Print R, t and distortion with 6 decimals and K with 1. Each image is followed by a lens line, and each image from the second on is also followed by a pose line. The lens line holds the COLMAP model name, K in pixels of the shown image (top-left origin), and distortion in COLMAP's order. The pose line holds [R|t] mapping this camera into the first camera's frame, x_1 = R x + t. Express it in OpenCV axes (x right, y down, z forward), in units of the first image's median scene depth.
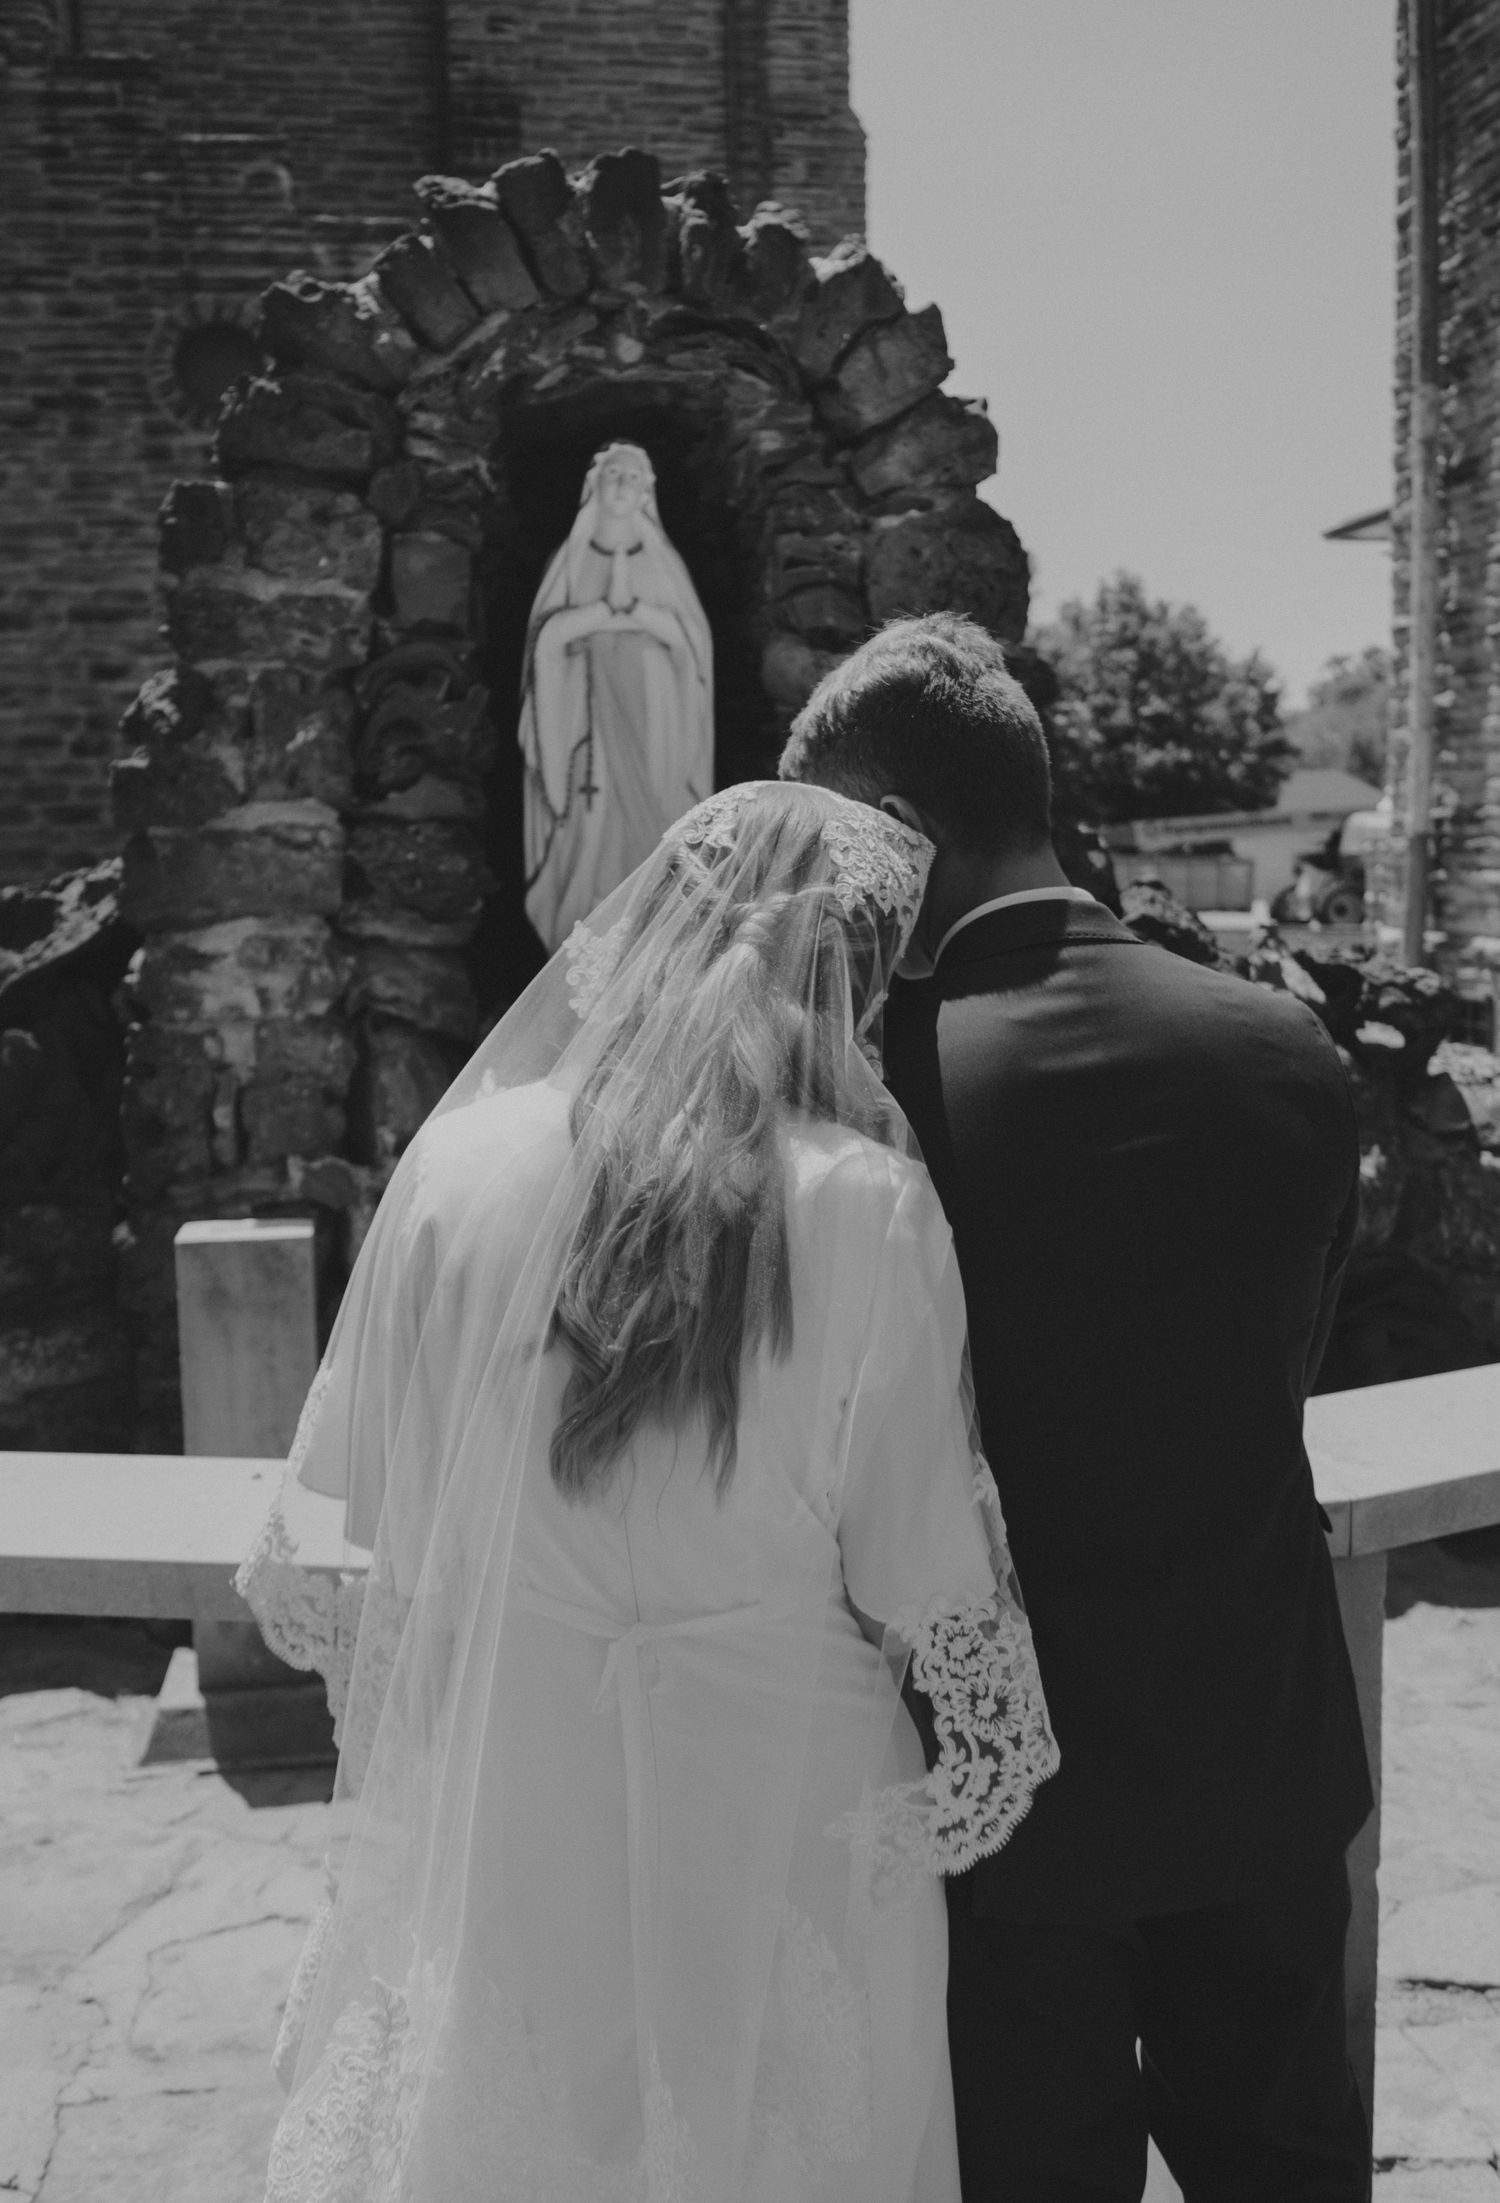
lens RADIAL K [[2226.8, 0, 751.5], [0, 2226.8, 1117.3], [0, 0, 1]] dist [0.002376, 0.000000]
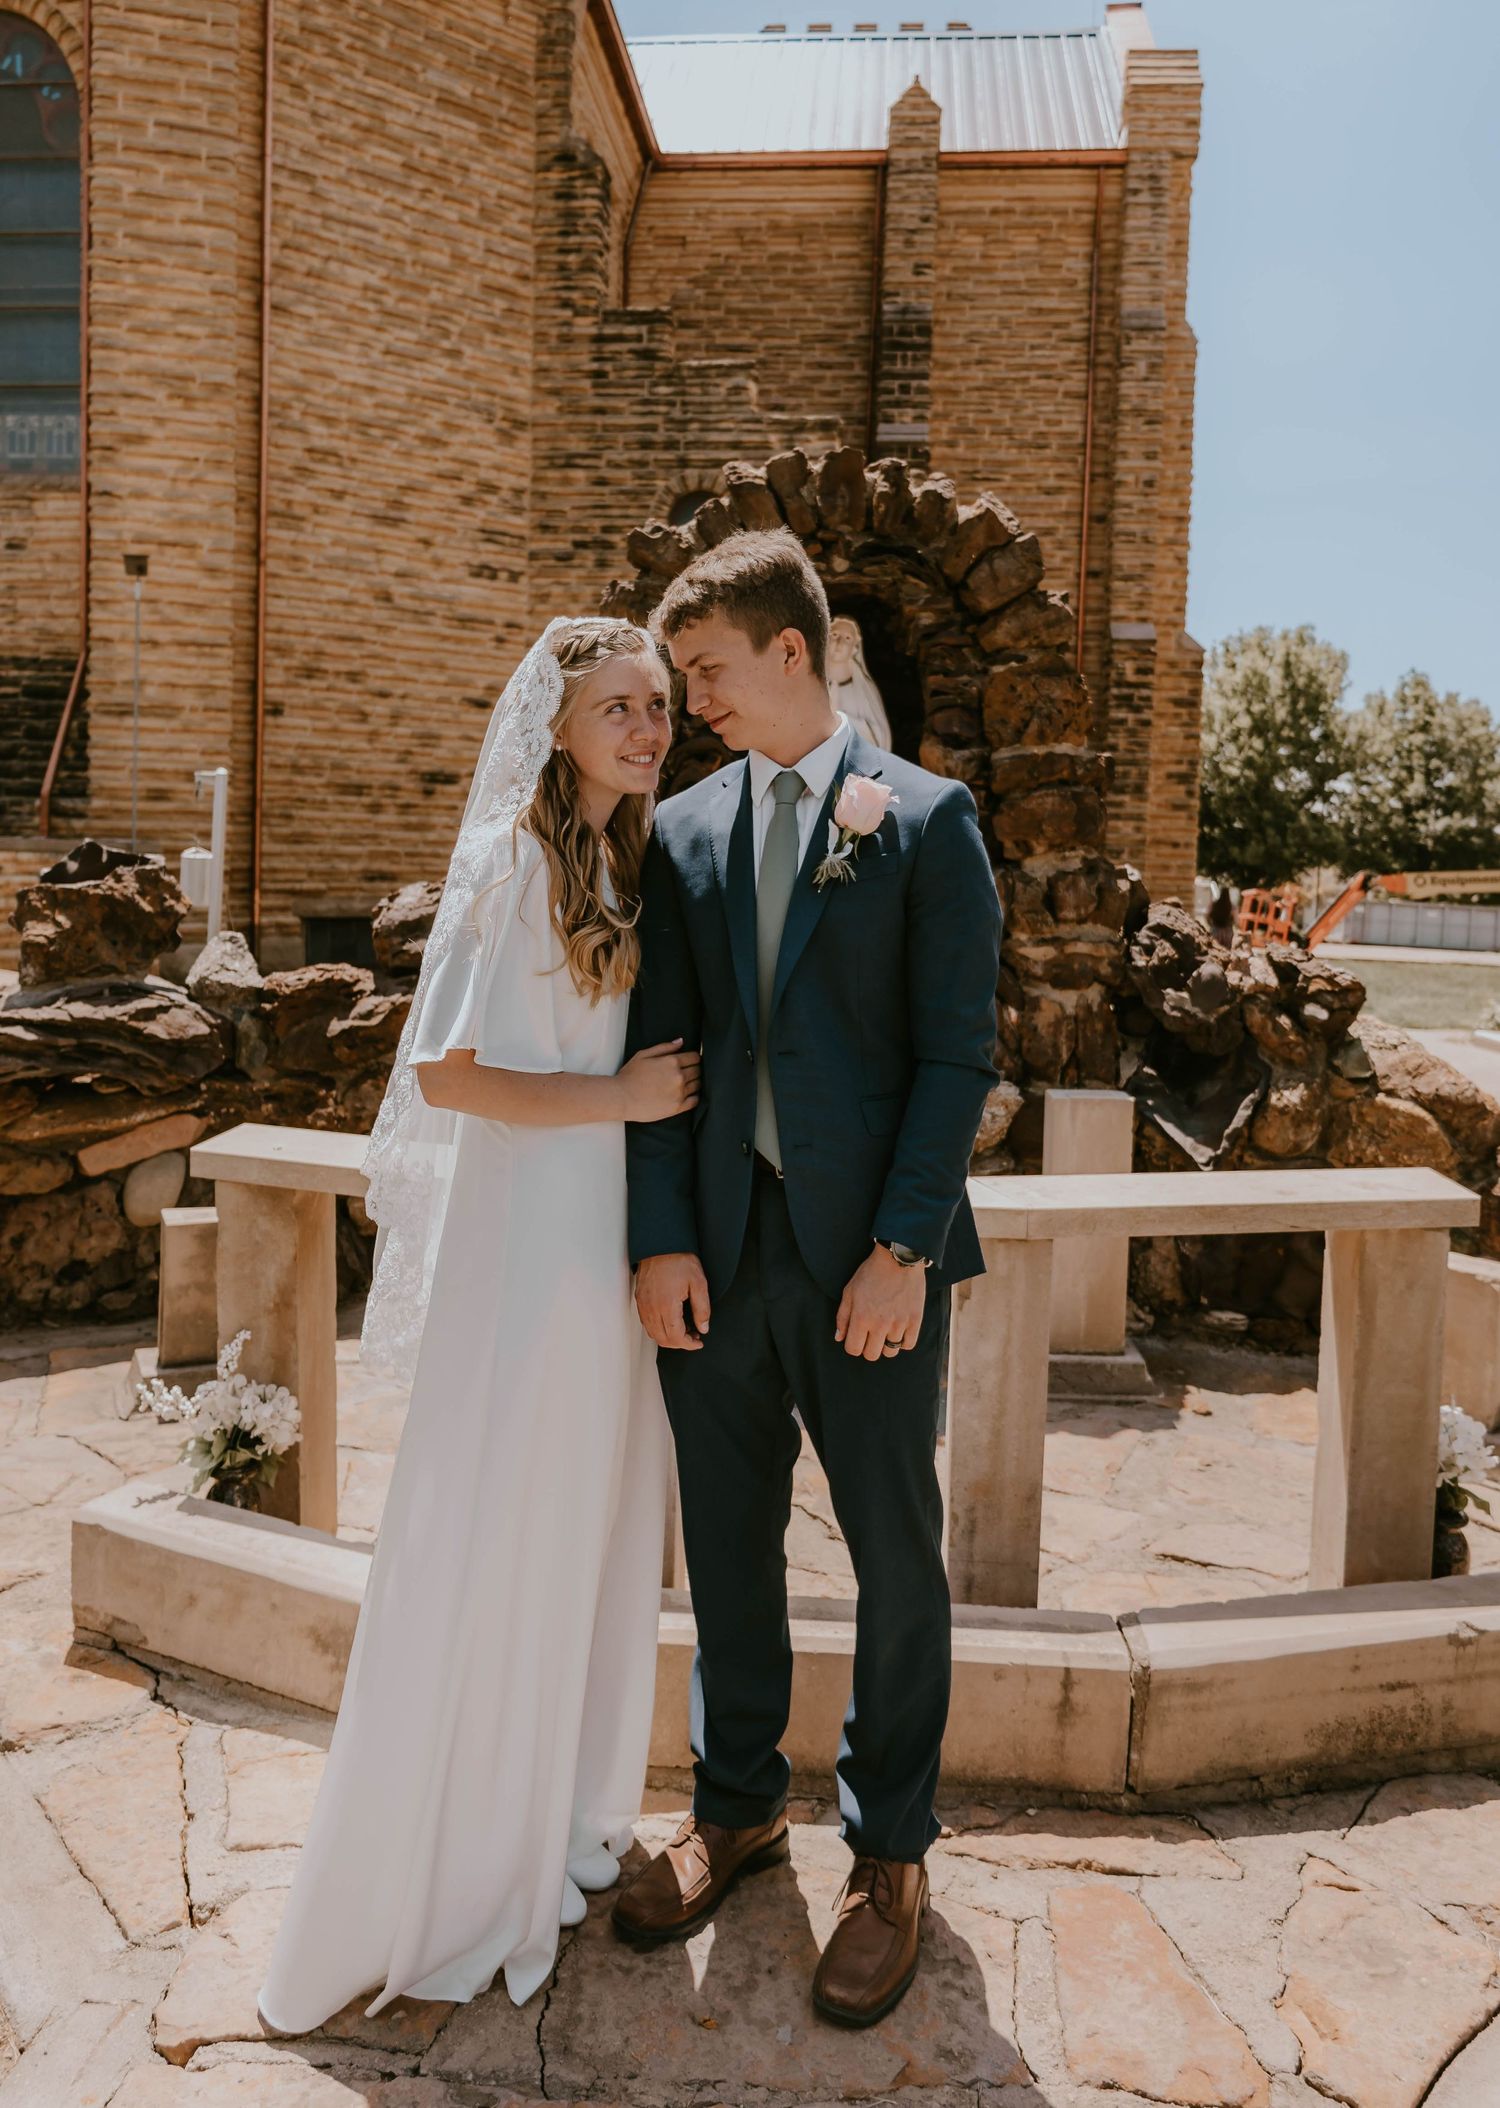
lens RADIAL K [[2242.2, 0, 749.1], [0, 2242.2, 1041.2], [0, 0, 1]] dist [0.012688, 0.000000]
pose [[0.959874, 0.066878, -0.272340, 0.341600], [-0.080663, 0.995950, -0.039724, 0.076810], [0.268581, 0.060098, 0.961381, -0.573649]]
